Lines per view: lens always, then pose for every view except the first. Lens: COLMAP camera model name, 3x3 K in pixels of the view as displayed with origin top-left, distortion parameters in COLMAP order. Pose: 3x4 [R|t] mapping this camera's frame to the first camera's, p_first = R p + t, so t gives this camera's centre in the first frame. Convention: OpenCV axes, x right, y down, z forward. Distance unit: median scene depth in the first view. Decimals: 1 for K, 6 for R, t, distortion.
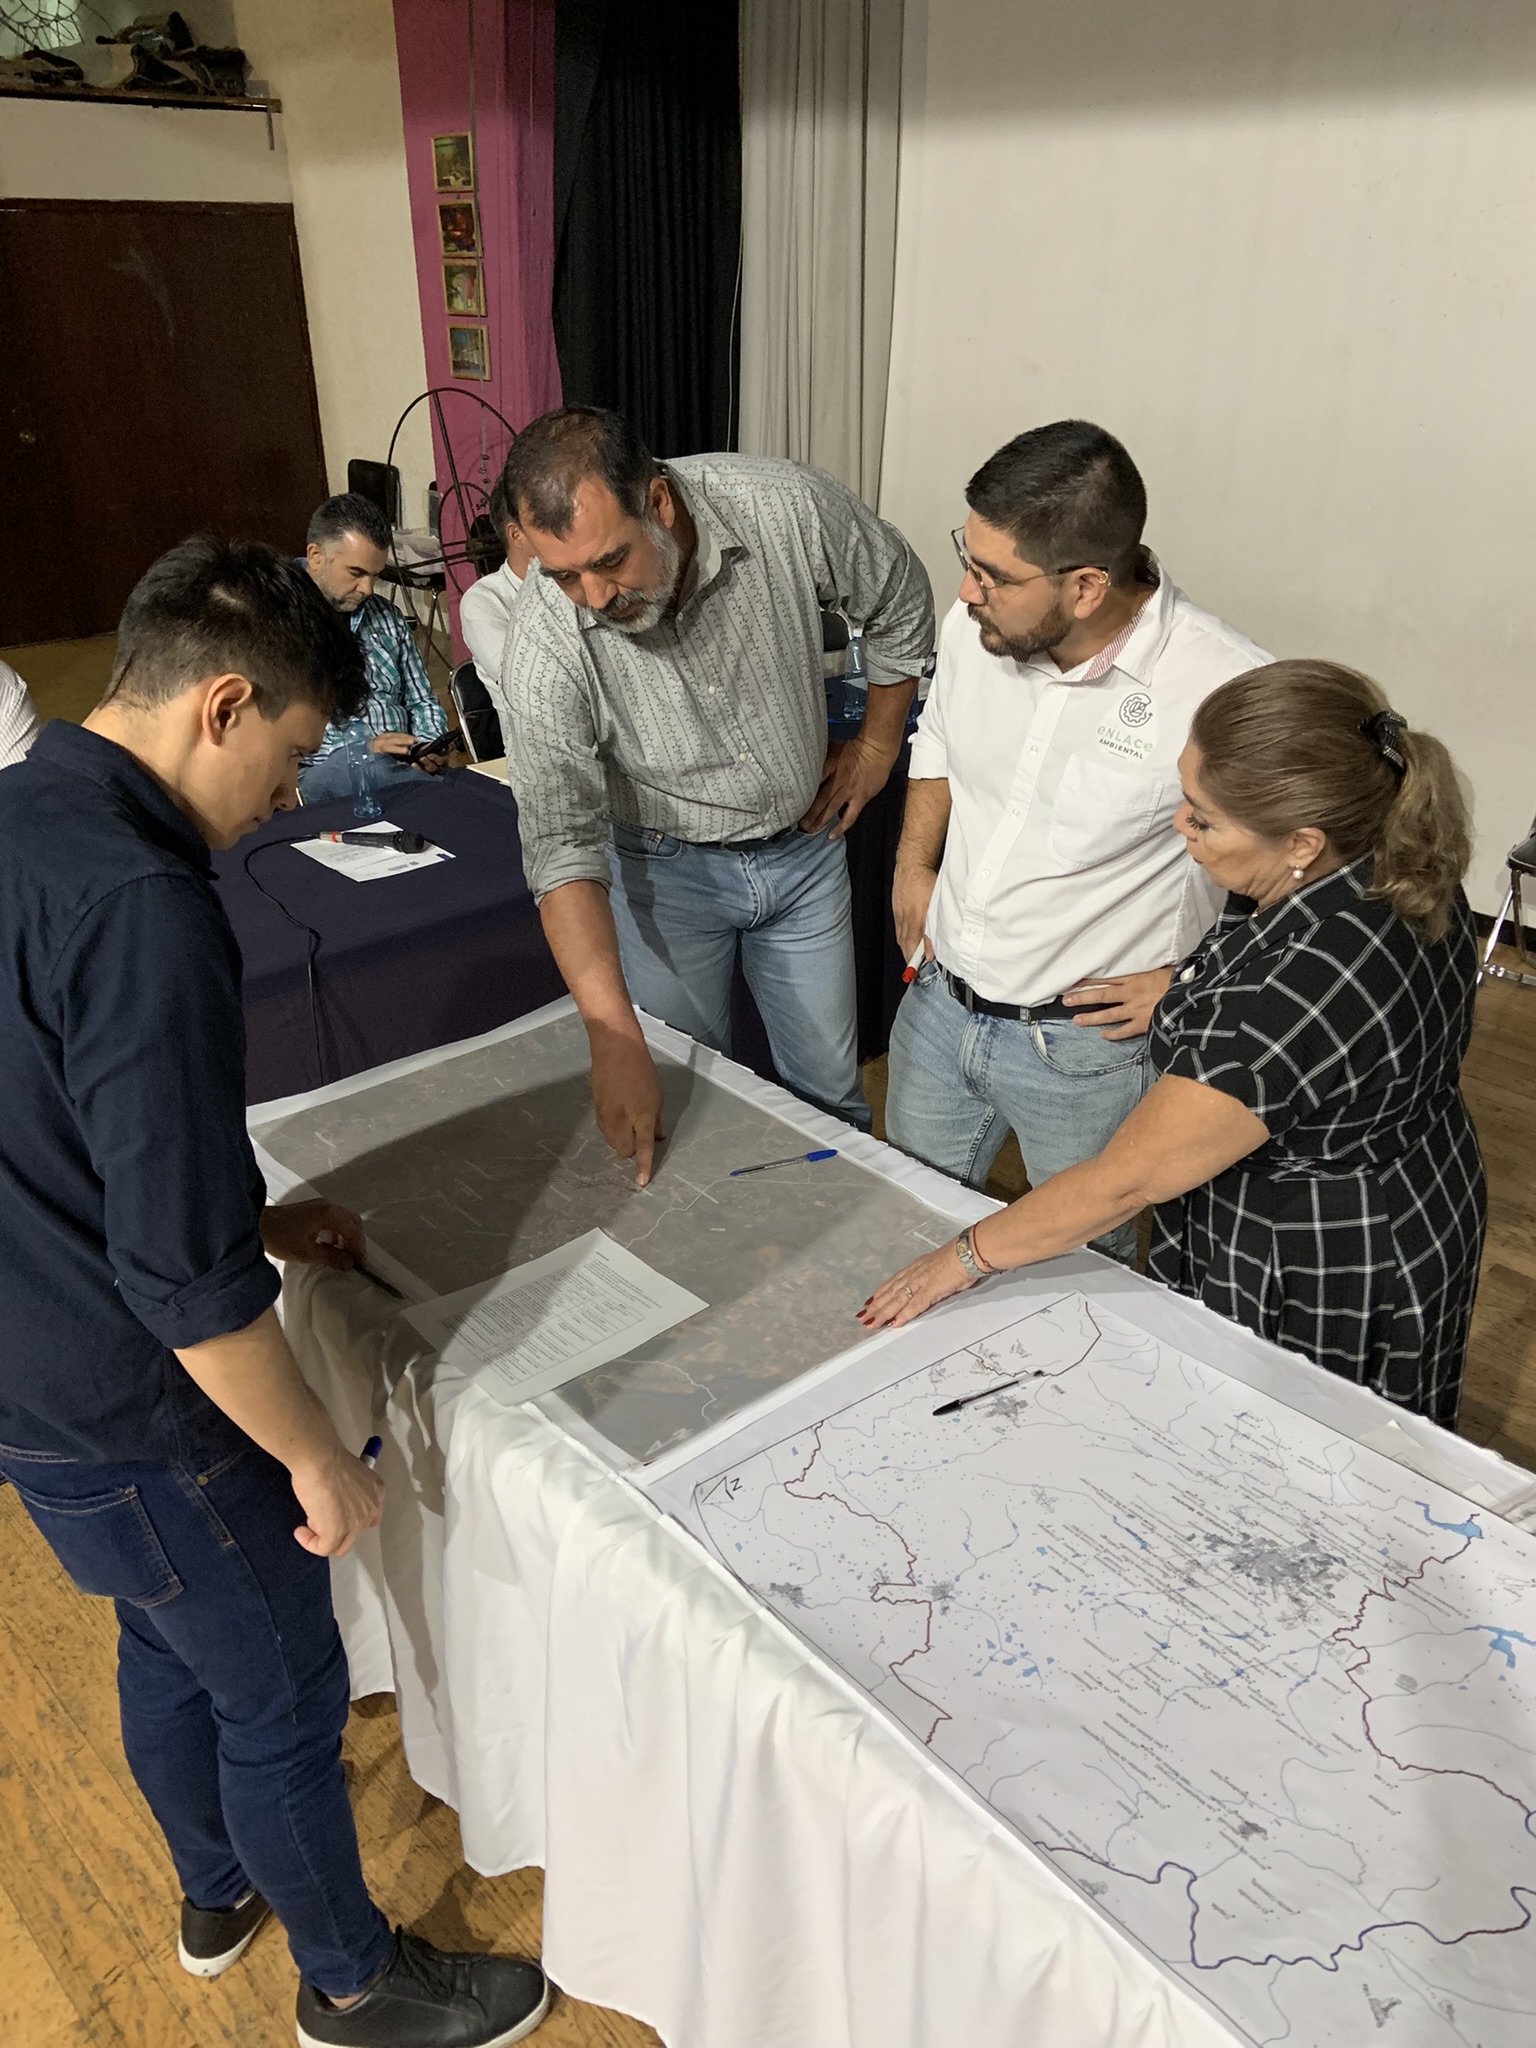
lens RADIAL K [[1548.1, 0, 785.7], [0, 1548.1, 1068.6], [0, 0, 1]] dist [0.122522, -0.155115]
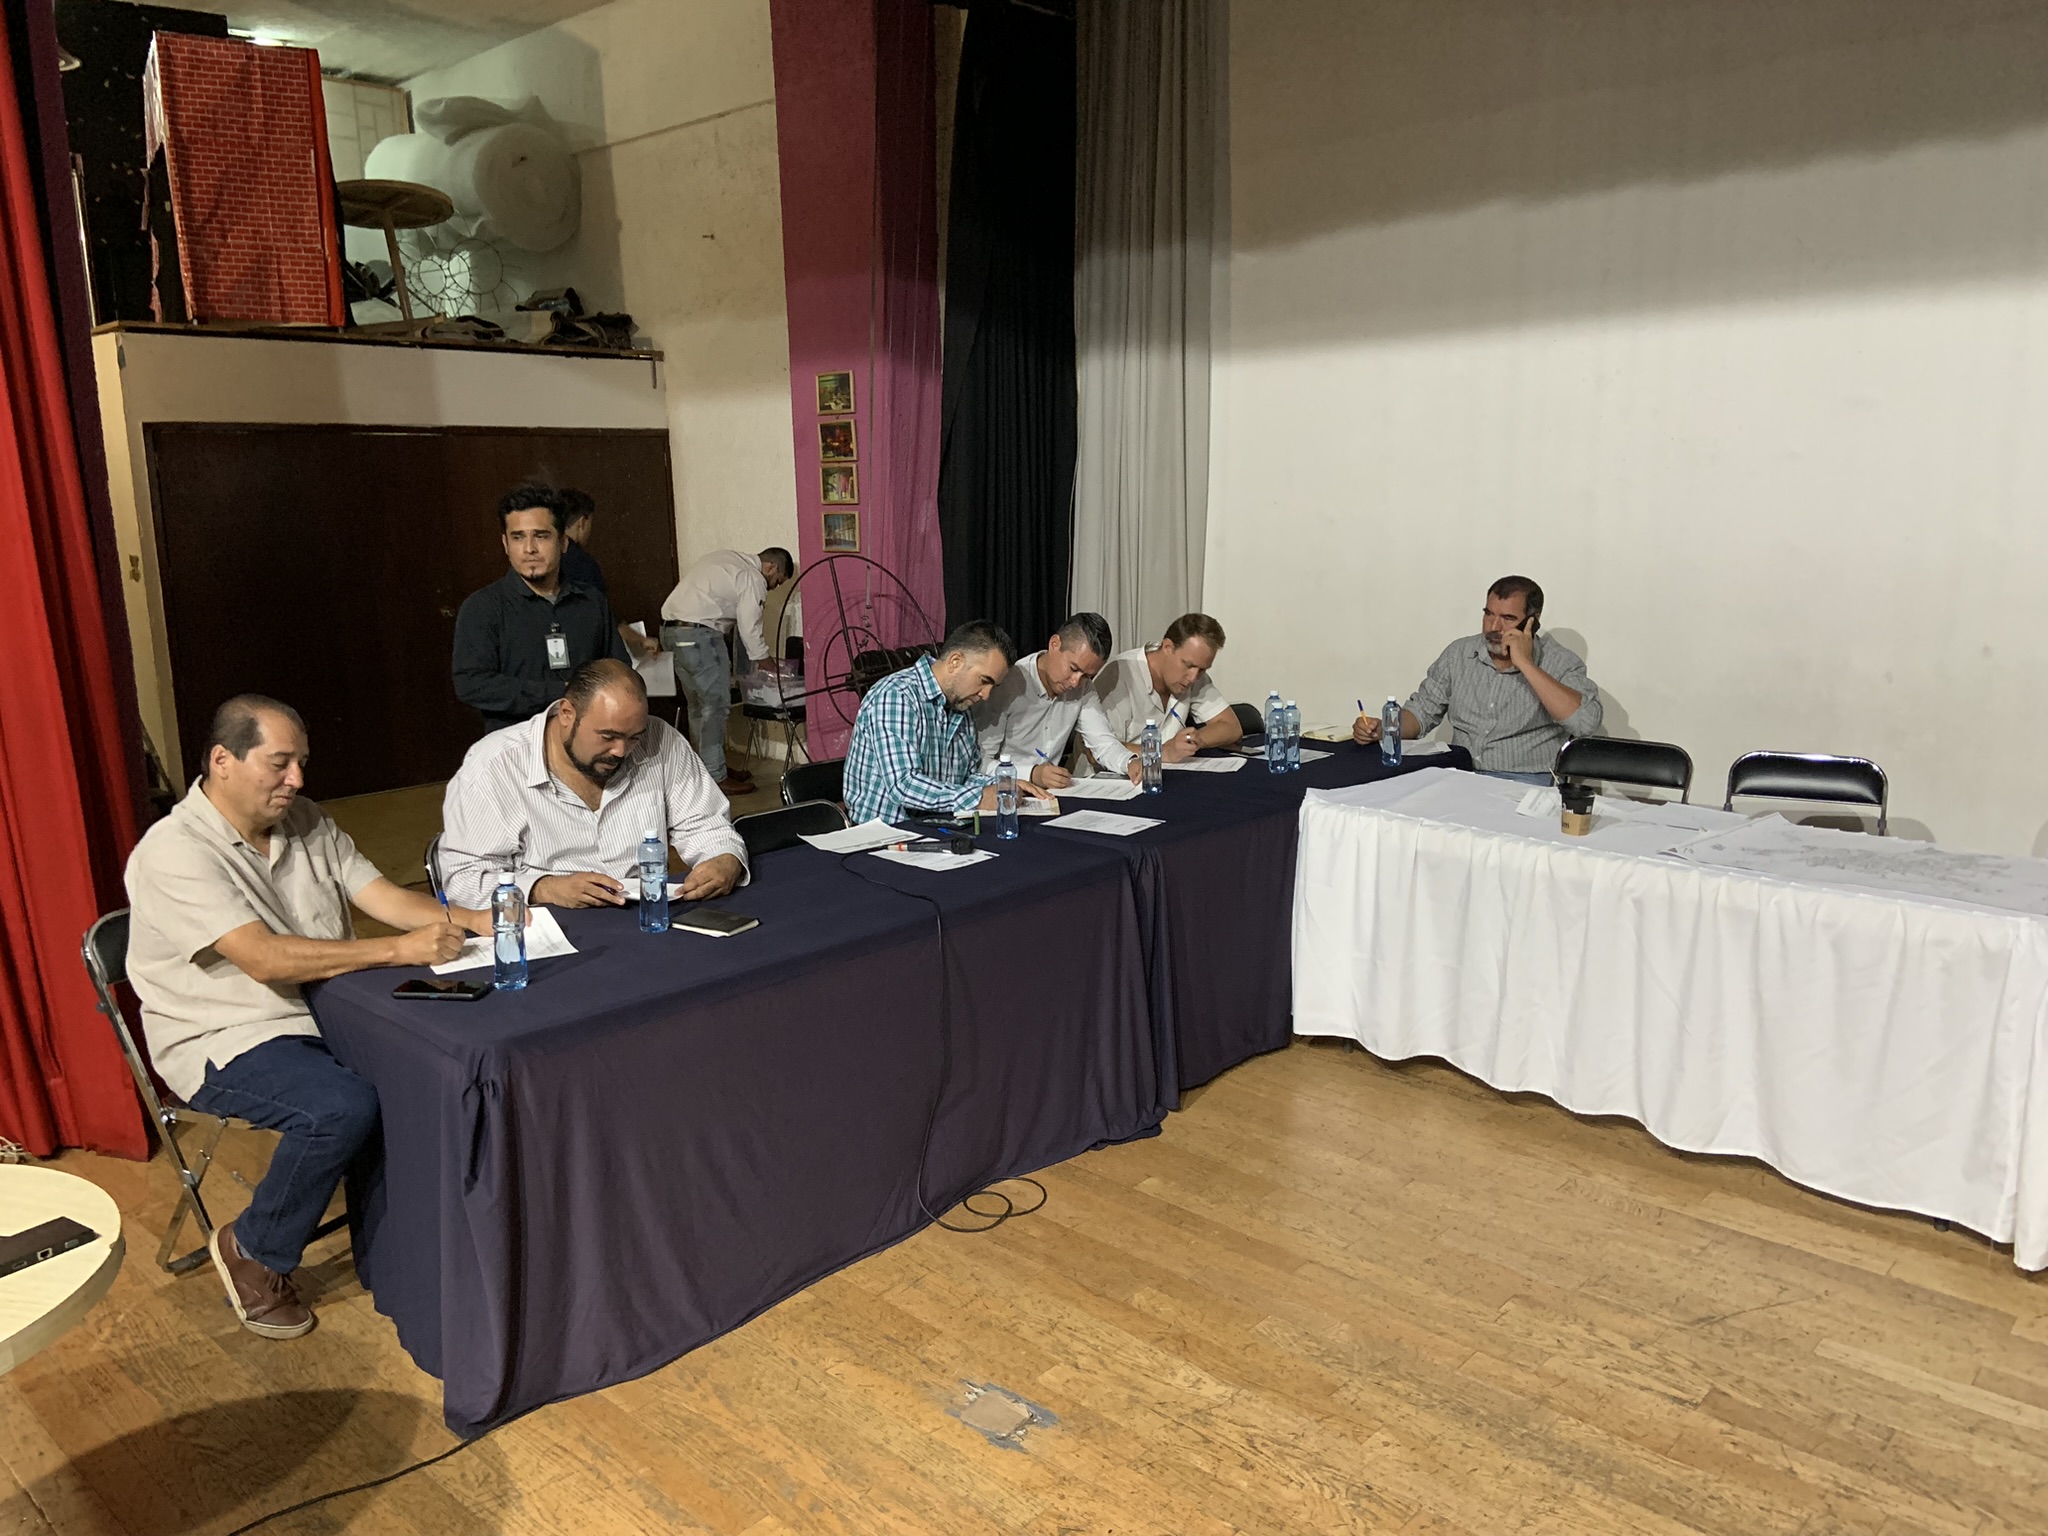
lens RADIAL K [[1571.2, 0, 1009.2], [0, 1571.2, 788.2], [0, 0, 1]] dist [0.115135, -0.154755]
pose [[0.999317, -0.032759, 0.017126, -0.104963], [0.036198, 0.961140, -0.273678, 0.076822], [-0.007496, 0.274111, 0.961669, -0.119479]]
